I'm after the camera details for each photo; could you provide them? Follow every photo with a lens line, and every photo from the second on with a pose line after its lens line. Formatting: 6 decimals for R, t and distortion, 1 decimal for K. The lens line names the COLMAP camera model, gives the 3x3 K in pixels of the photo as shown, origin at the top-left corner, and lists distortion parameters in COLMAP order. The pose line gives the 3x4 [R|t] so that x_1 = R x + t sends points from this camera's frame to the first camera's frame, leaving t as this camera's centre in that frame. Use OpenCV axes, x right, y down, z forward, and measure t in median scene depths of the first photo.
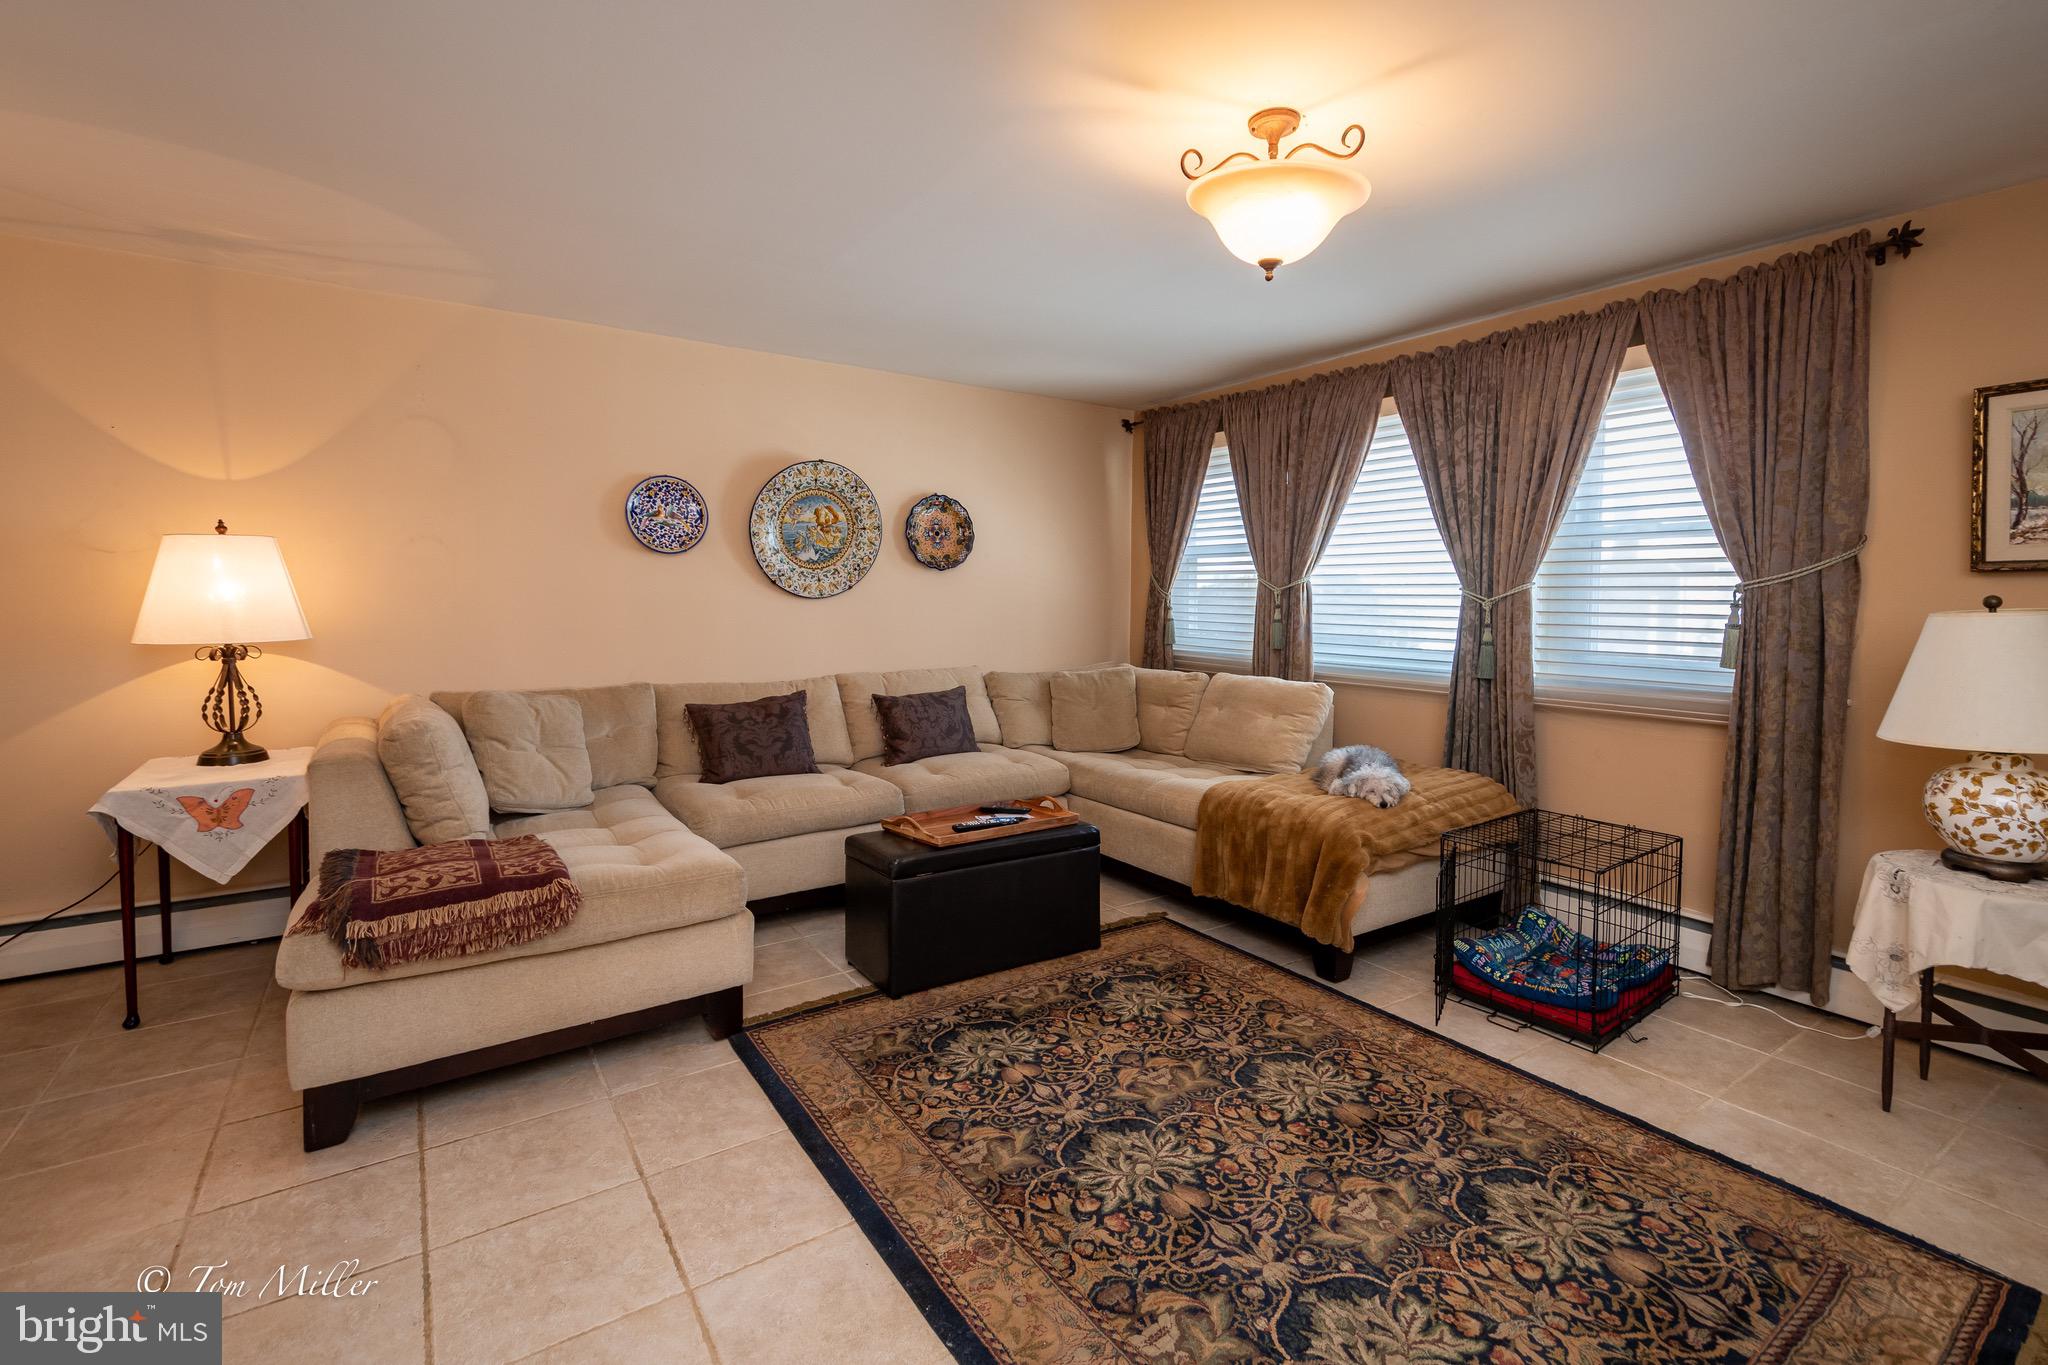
lens RADIAL K [[909.4, 0, 1027.0], [0, 909.4, 653.6], [0, 0, 1]] dist [0.002197, -0.000439]
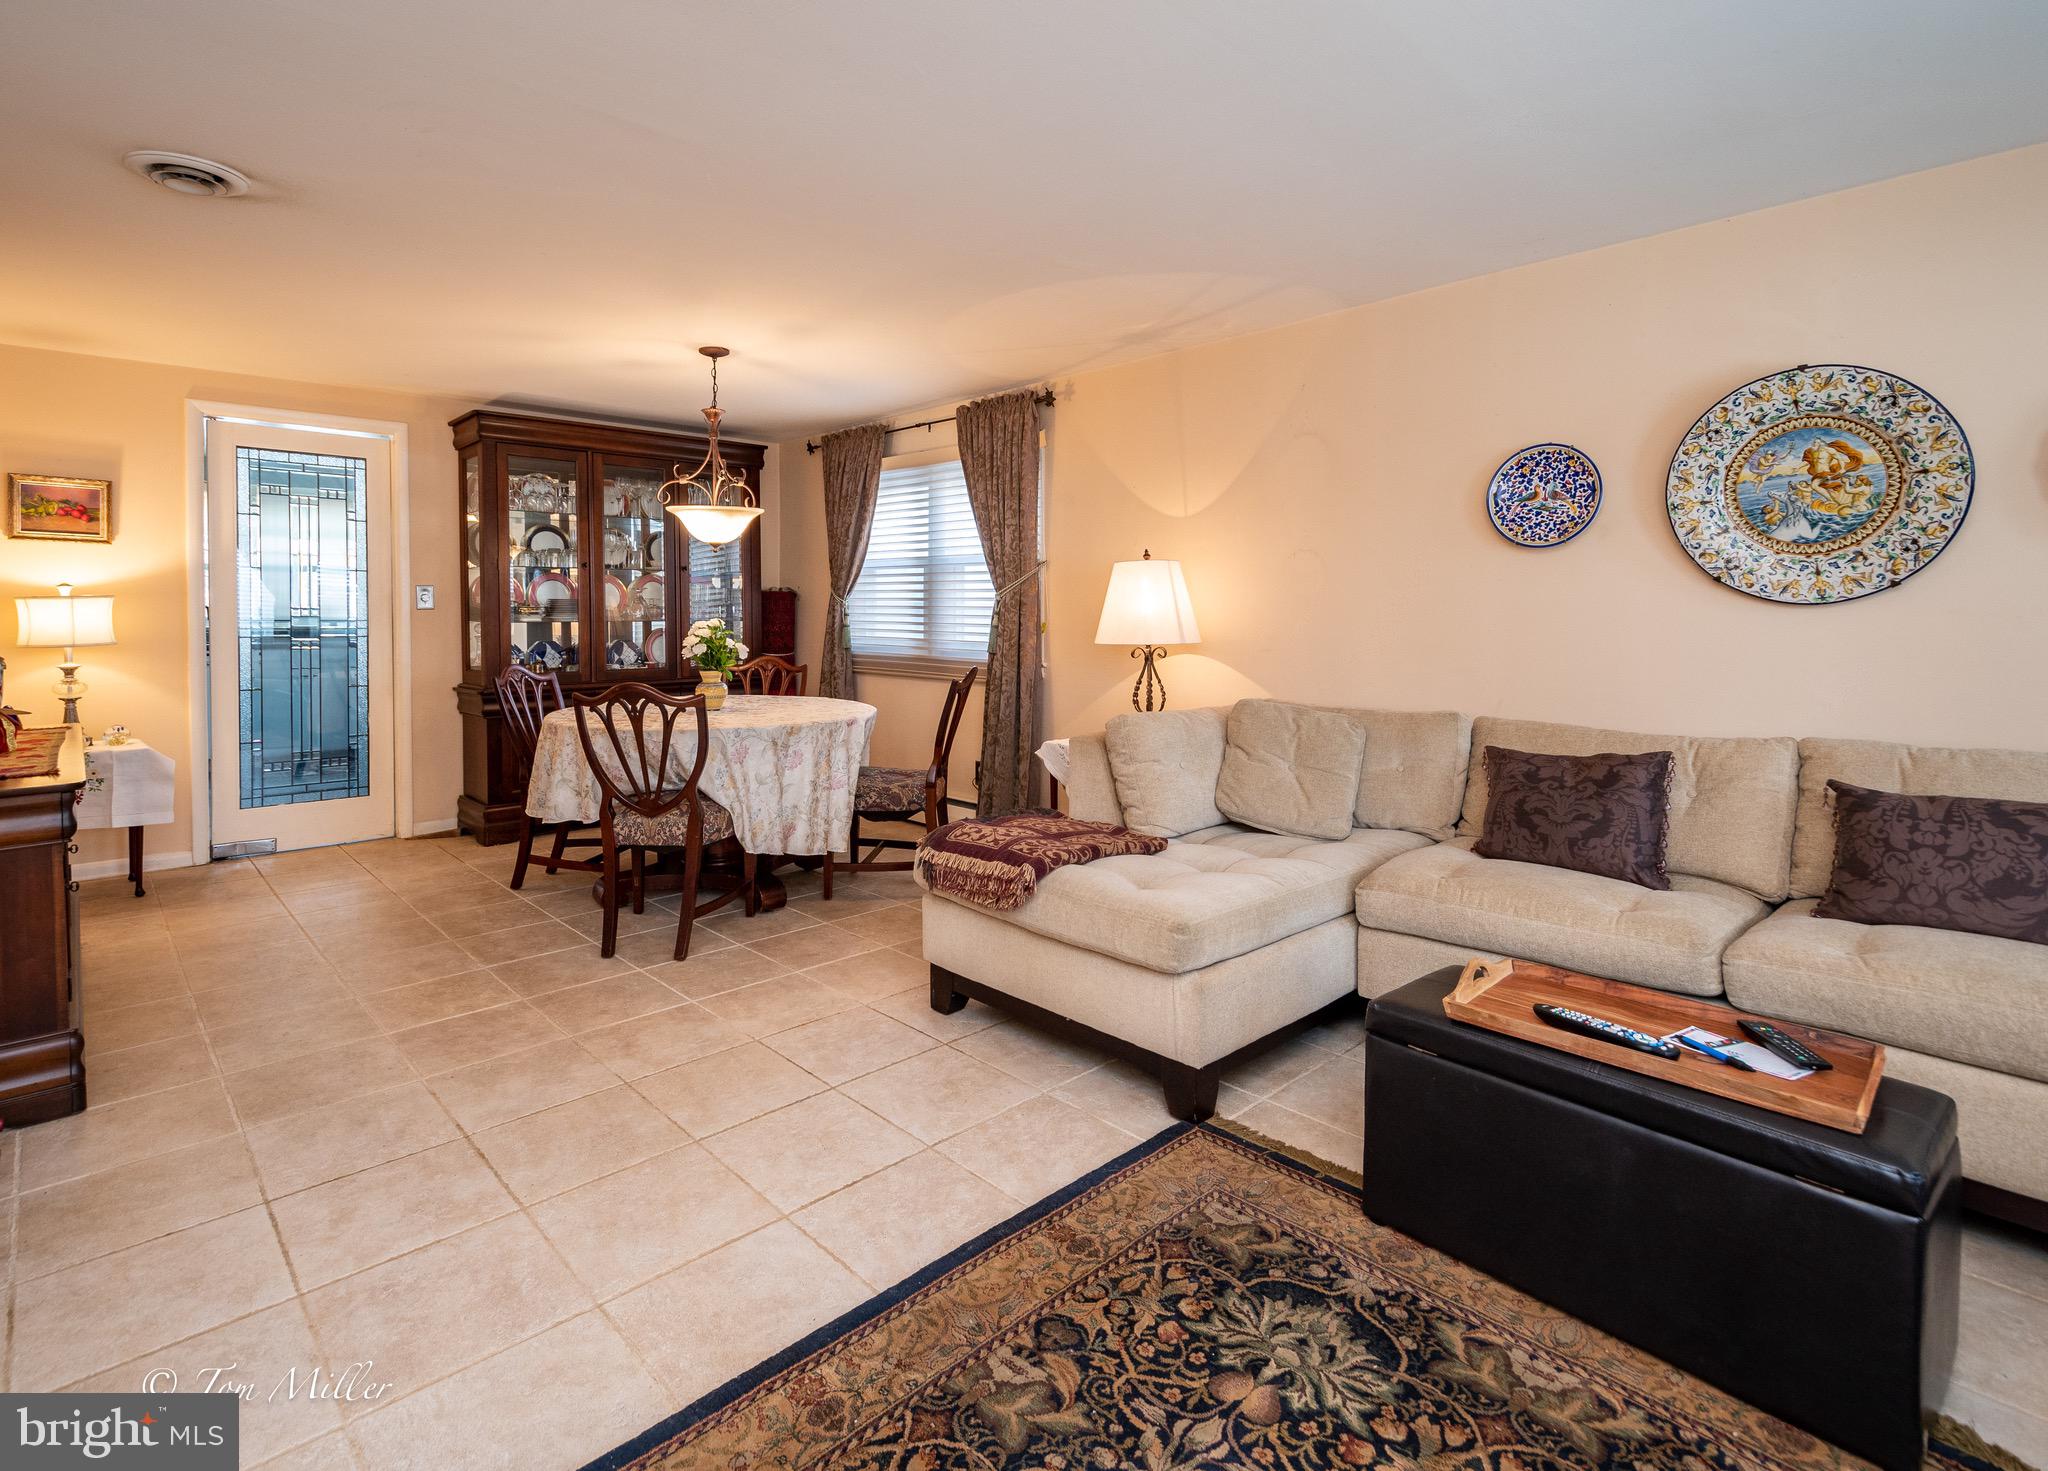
lens RADIAL K [[994.9, 0, 970.7], [0, 994.9, 646.9], [0, 0, 1]] dist [0.000374, -0.000406]
pose [[0.134670, 0.028316, -0.990486, 0.428838], [-0.059484, 0.998020, 0.020444, -0.019811], [0.989104, 0.056165, 0.136087, 0.510420]]
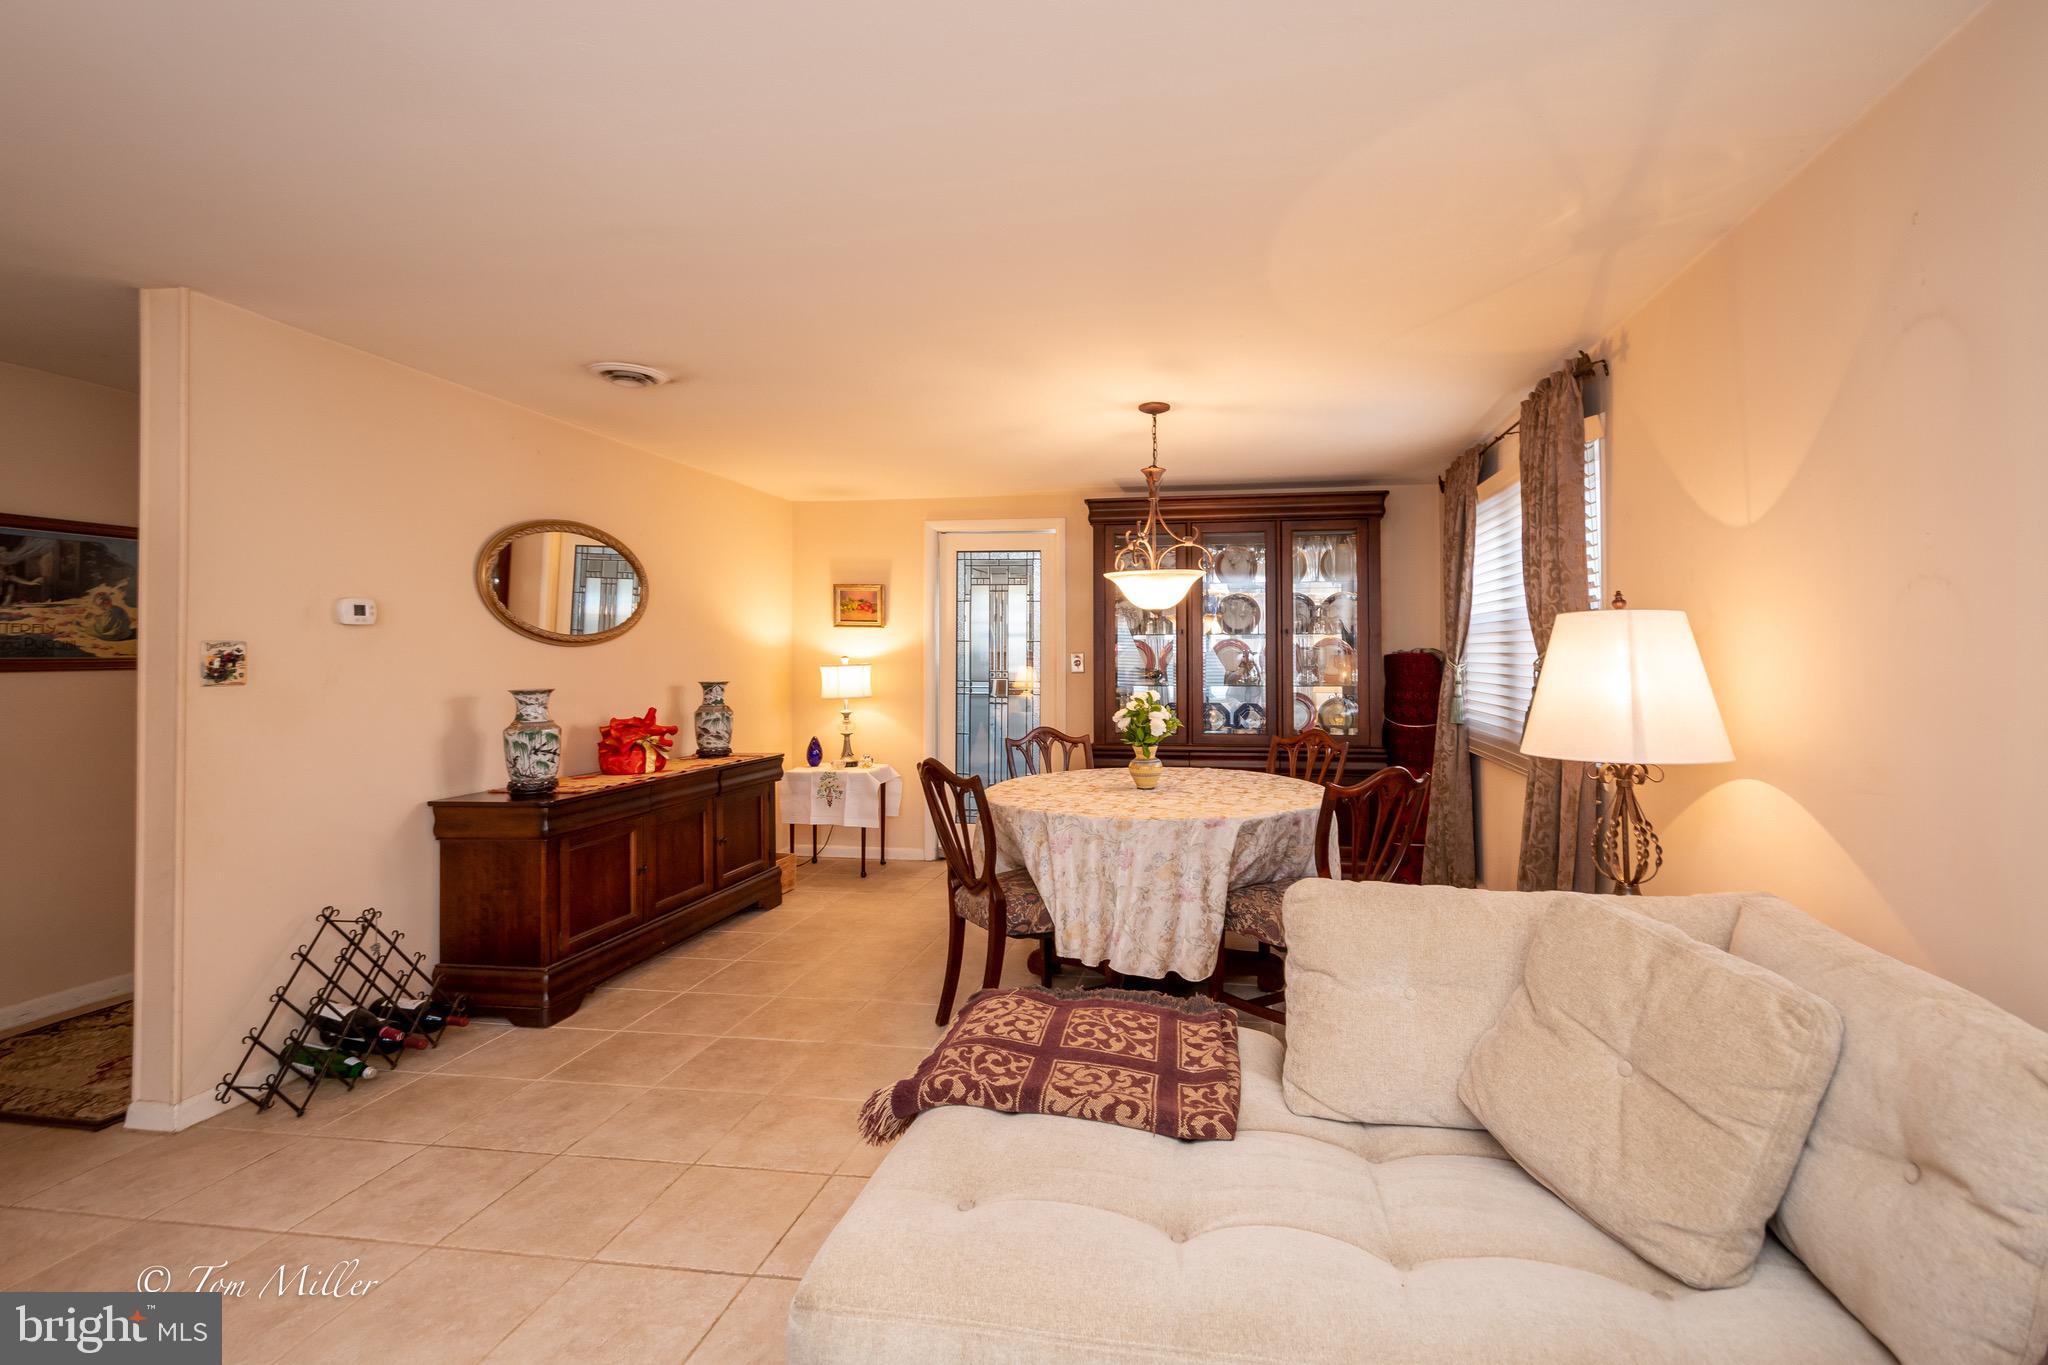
lens RADIAL K [[909.4, 0, 1027.0], [0, 909.4, 653.6], [0, 0, 1]] dist [0.002197, -0.000439]
pose [[-0.668140, -0.016465, -0.743854, -0.005871], [-0.050868, 0.998427, 0.023590, -0.077213], [0.742295, 0.053600, -0.667926, 1.018189]]
